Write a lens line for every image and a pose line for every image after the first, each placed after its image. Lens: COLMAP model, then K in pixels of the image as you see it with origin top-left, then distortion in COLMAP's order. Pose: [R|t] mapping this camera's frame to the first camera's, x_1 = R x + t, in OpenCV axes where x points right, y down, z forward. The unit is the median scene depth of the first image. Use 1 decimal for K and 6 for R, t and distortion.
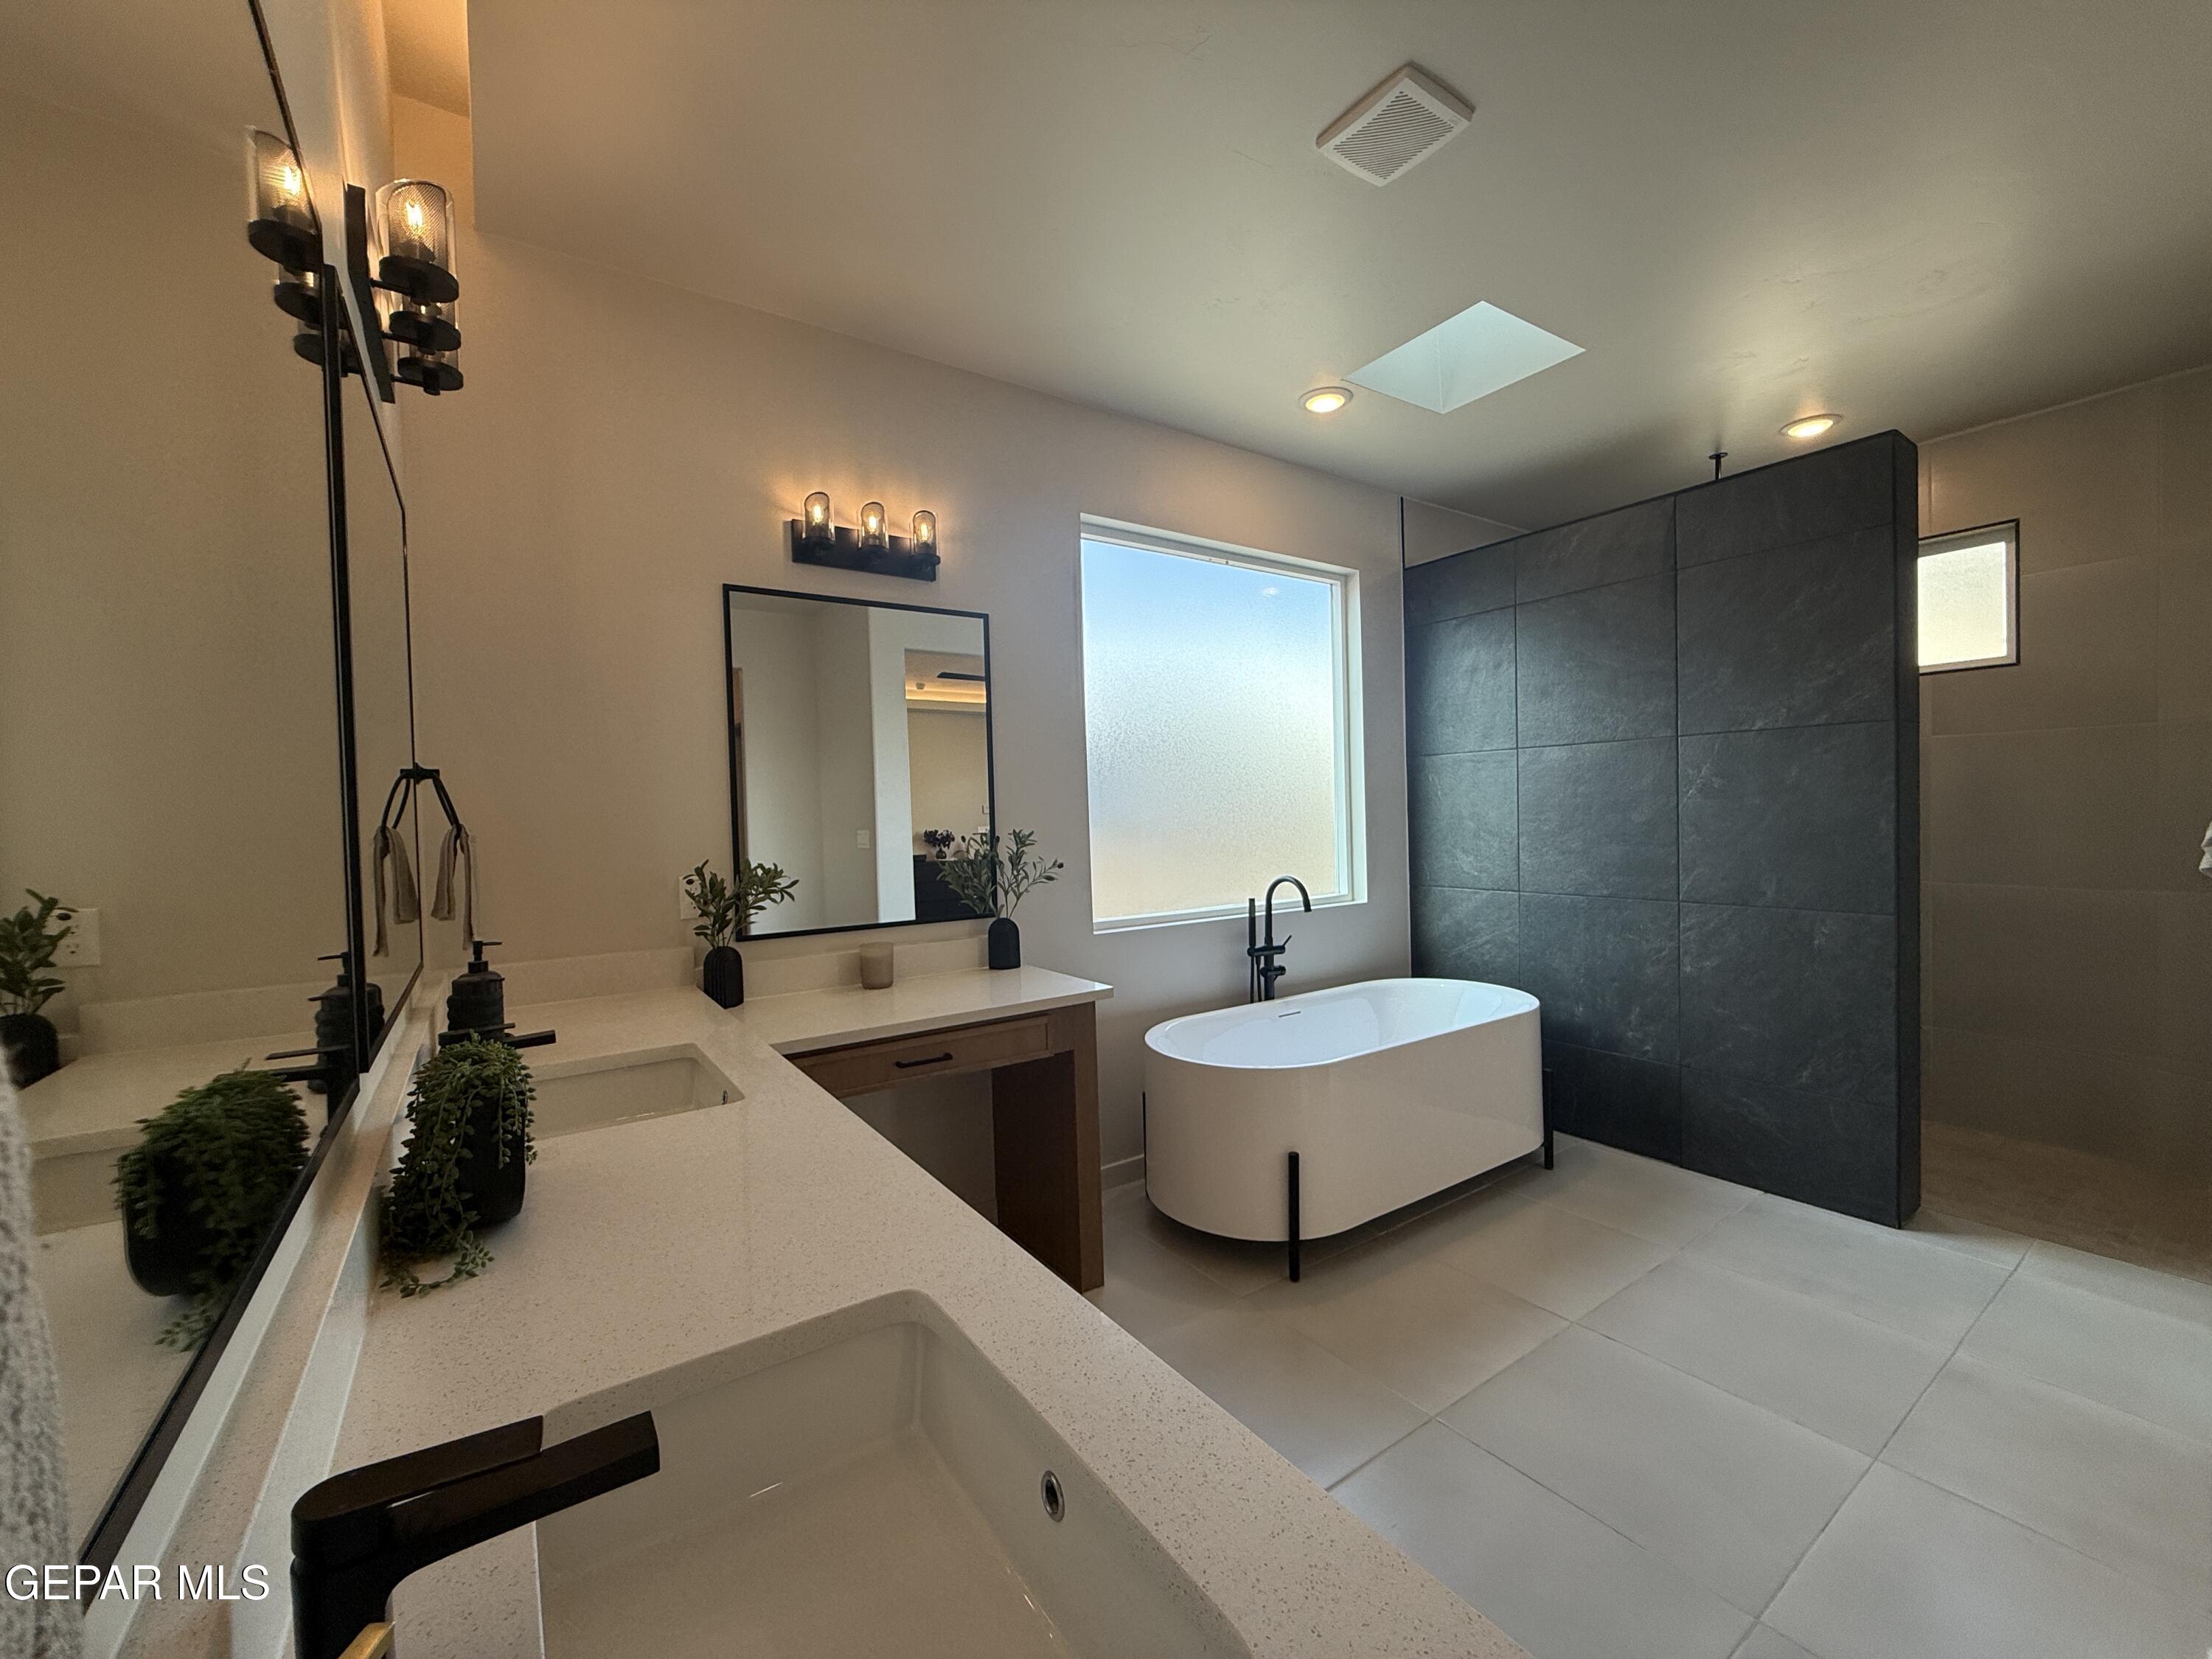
lens RADIAL K [[880.7, 0, 1101.6], [0, 880.7, 828.7], [0, 0, 1]] dist [0.000819, 0.000076]
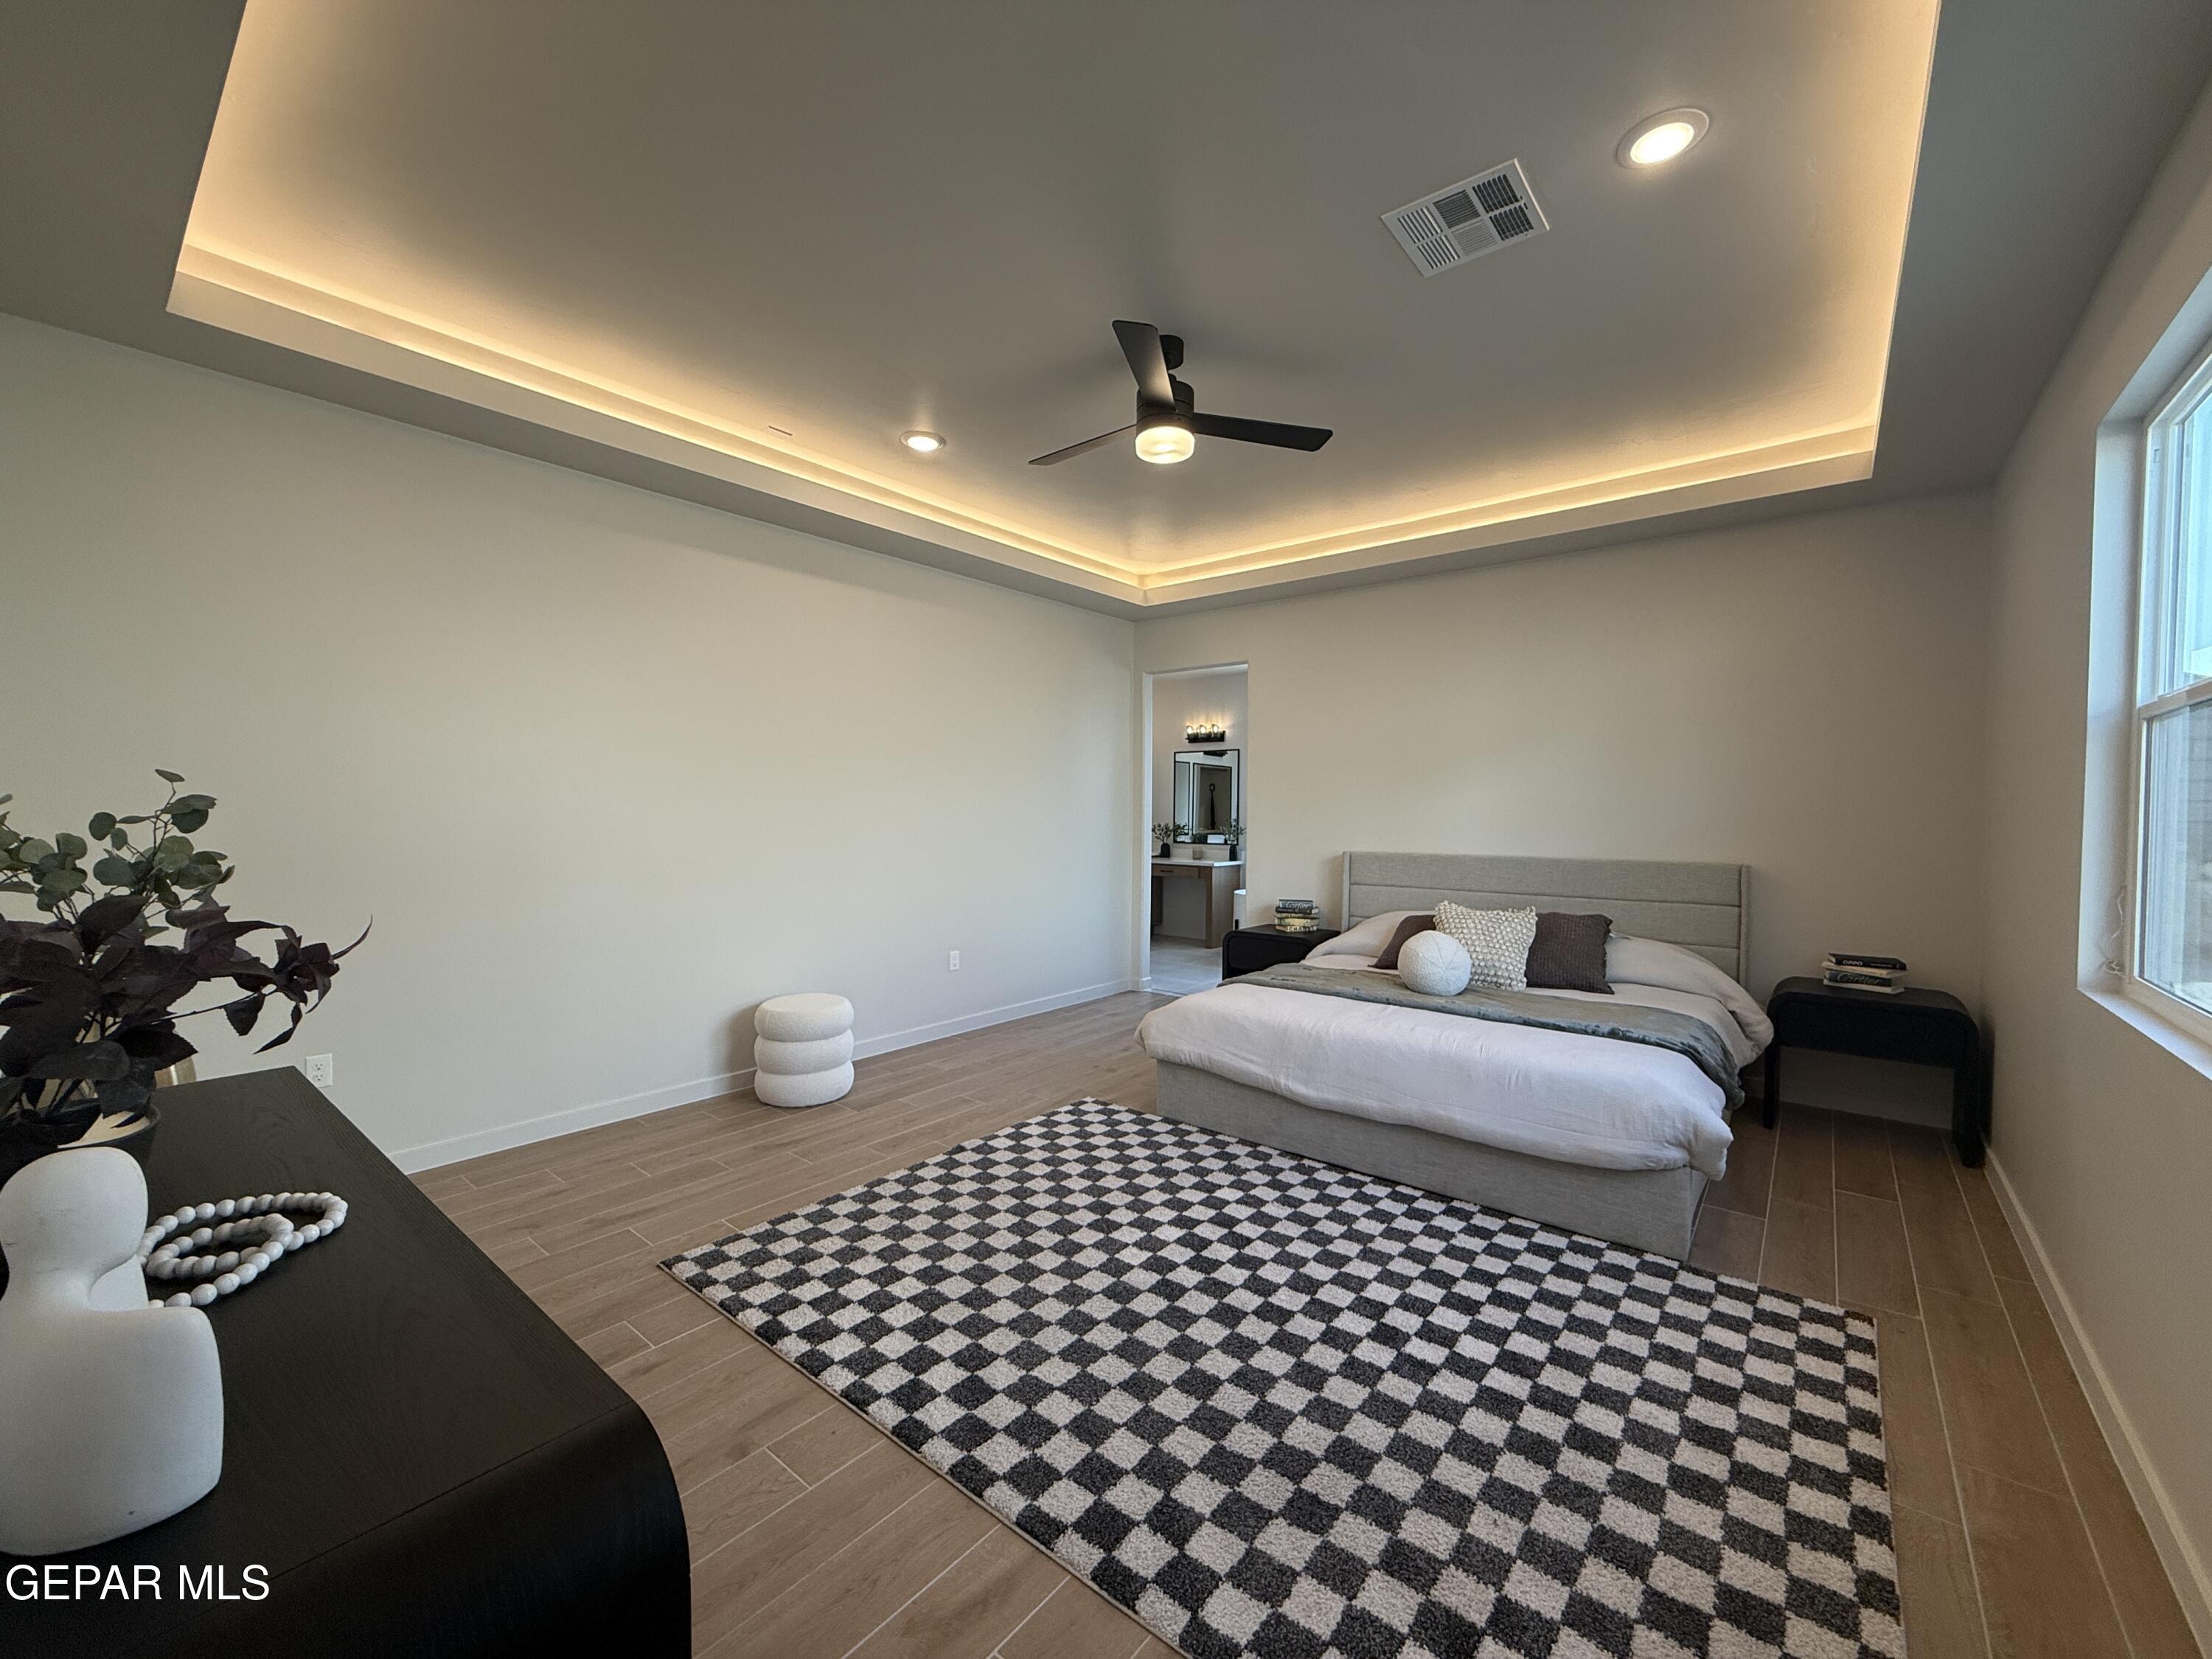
lens RADIAL K [[880.1, 0, 1090.7], [0, 880.1, 832.4], [0, 0, 1]] dist [0.000668, -0.000080]
pose [[0.265149, 0.041939, -0.963295, 2.420425], [-0.034941, 0.998815, 0.033868, -0.030627], [0.963574, 0.024678, 0.266301, -0.296672]]
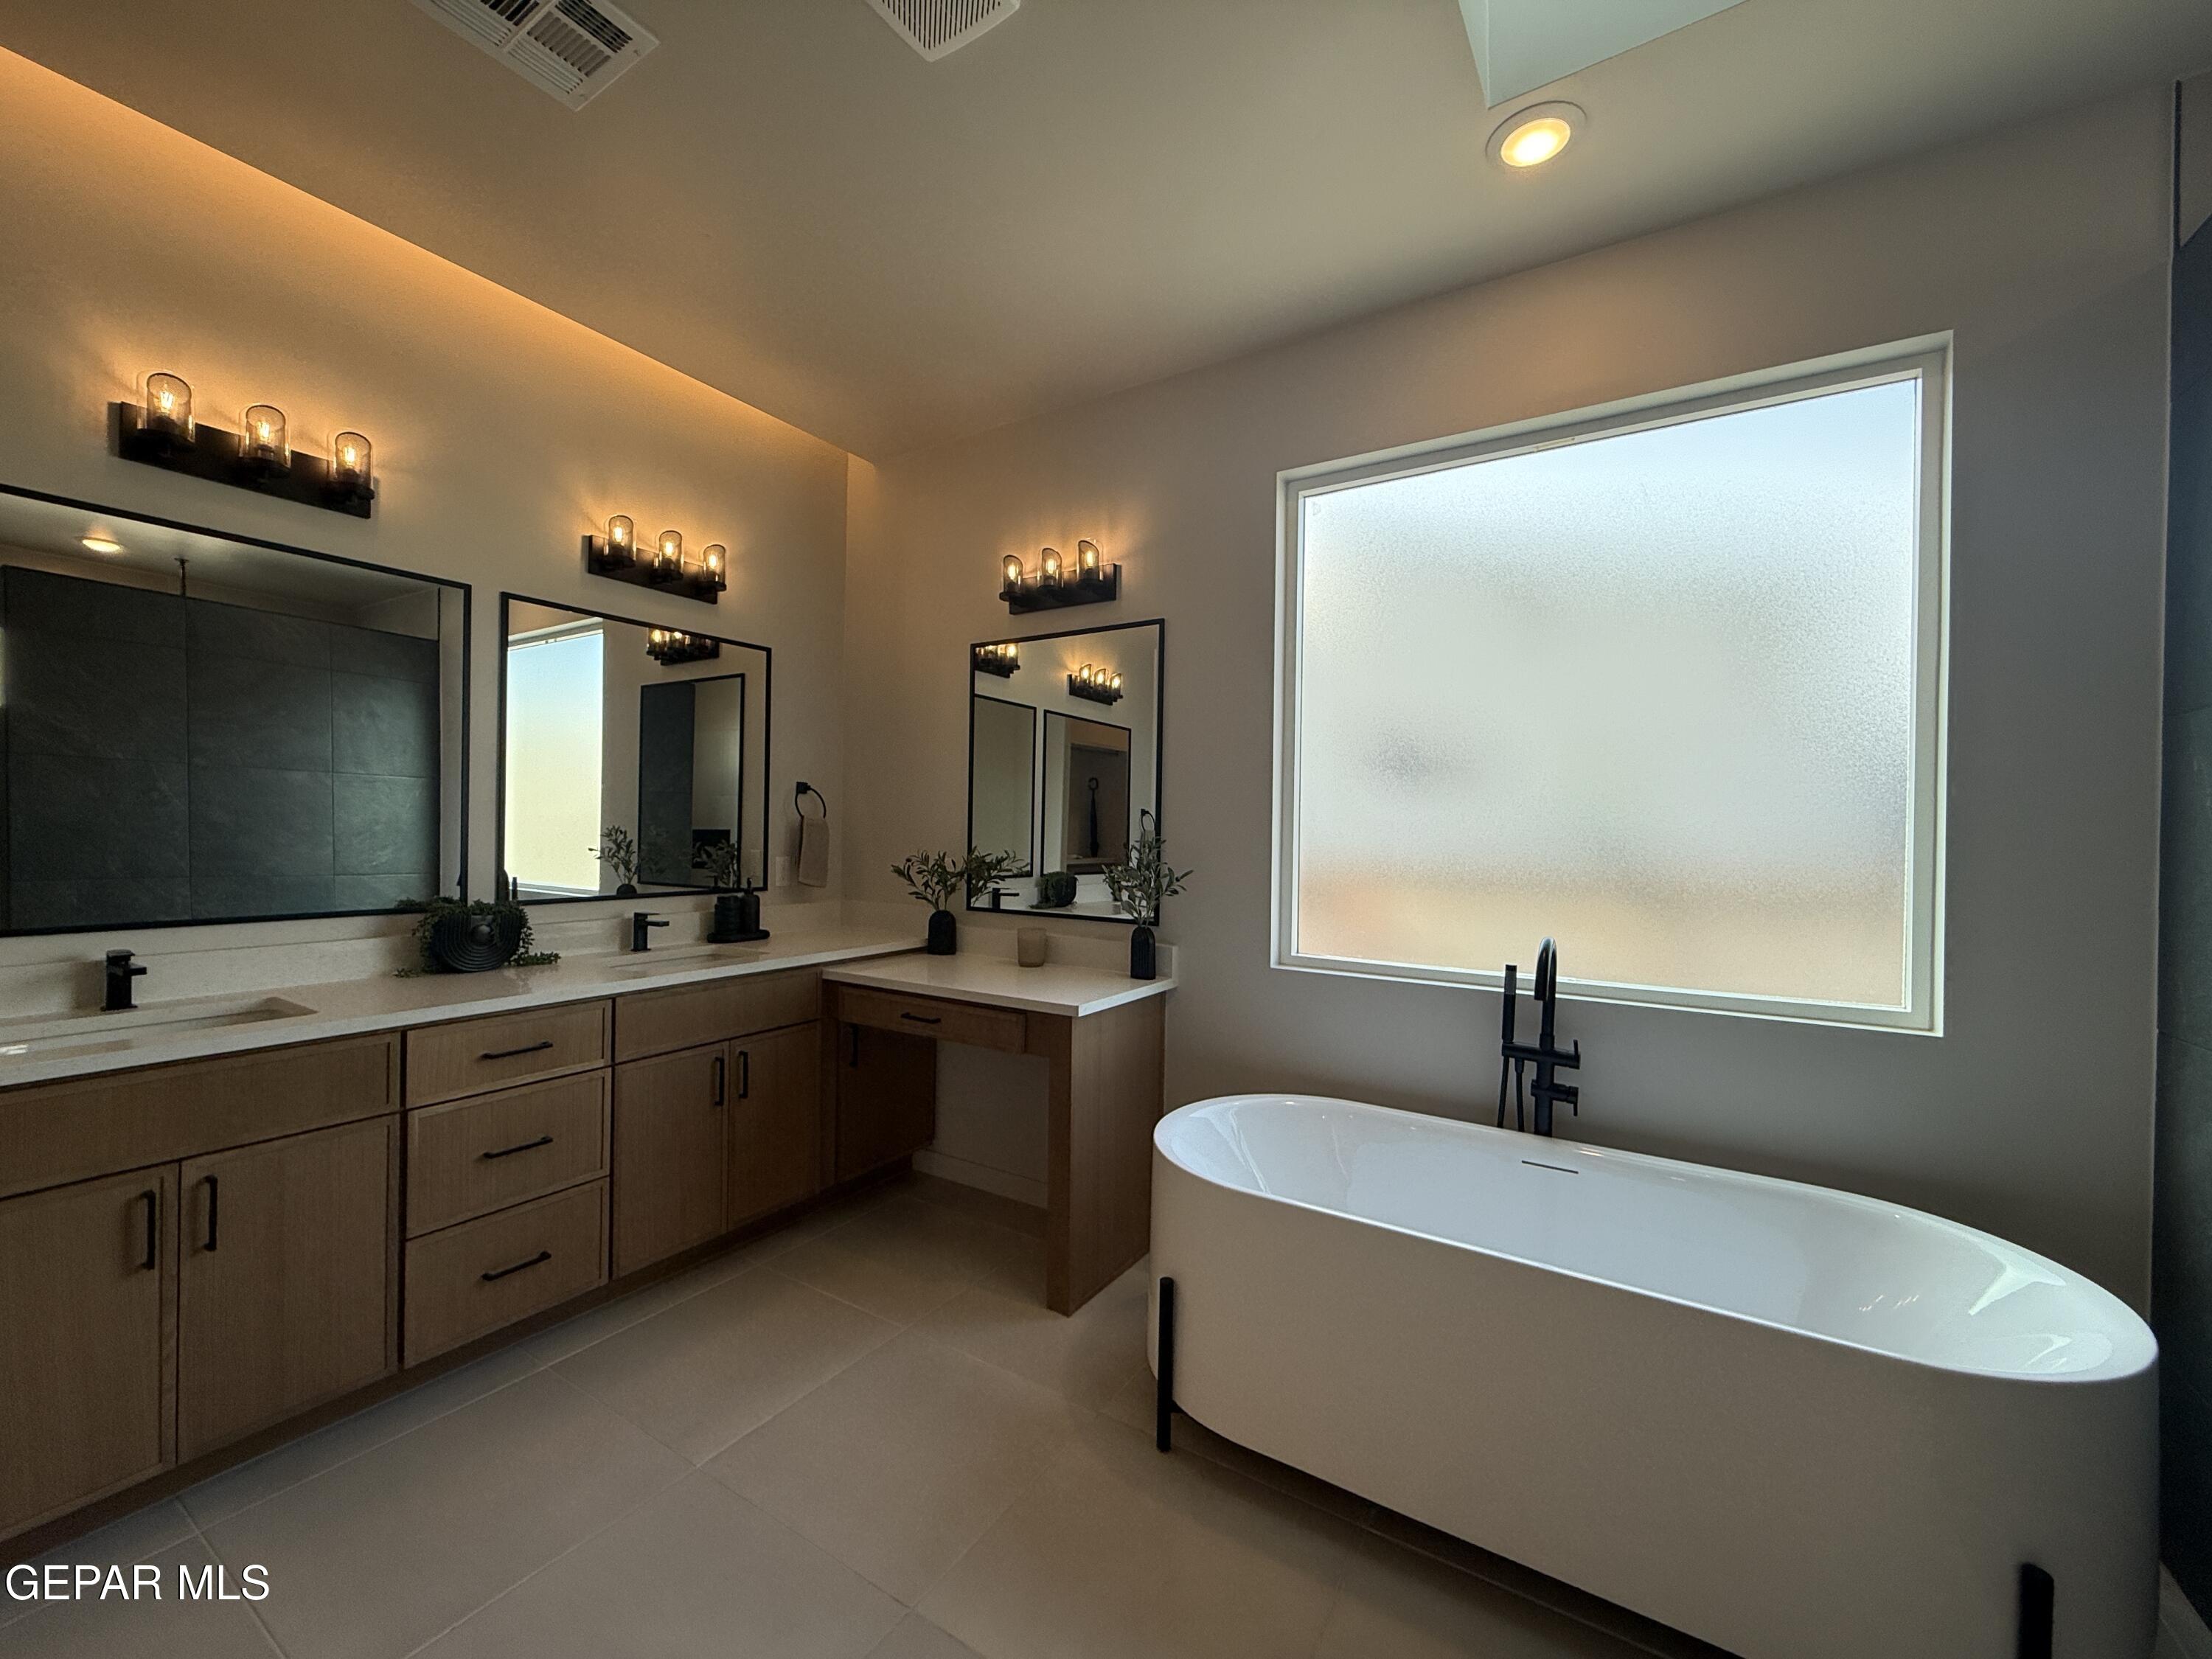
lens RADIAL K [[880.1, 0, 1090.7], [0, 880.1, 832.4], [0, 0, 1]] dist [0.000668, -0.000080]
pose [[0.385805, 0.028915, -0.922127, 0.661422], [-0.042656, 0.998999, 0.013479, -0.013453], [0.921594, 0.034134, 0.386652, 0.482222]]
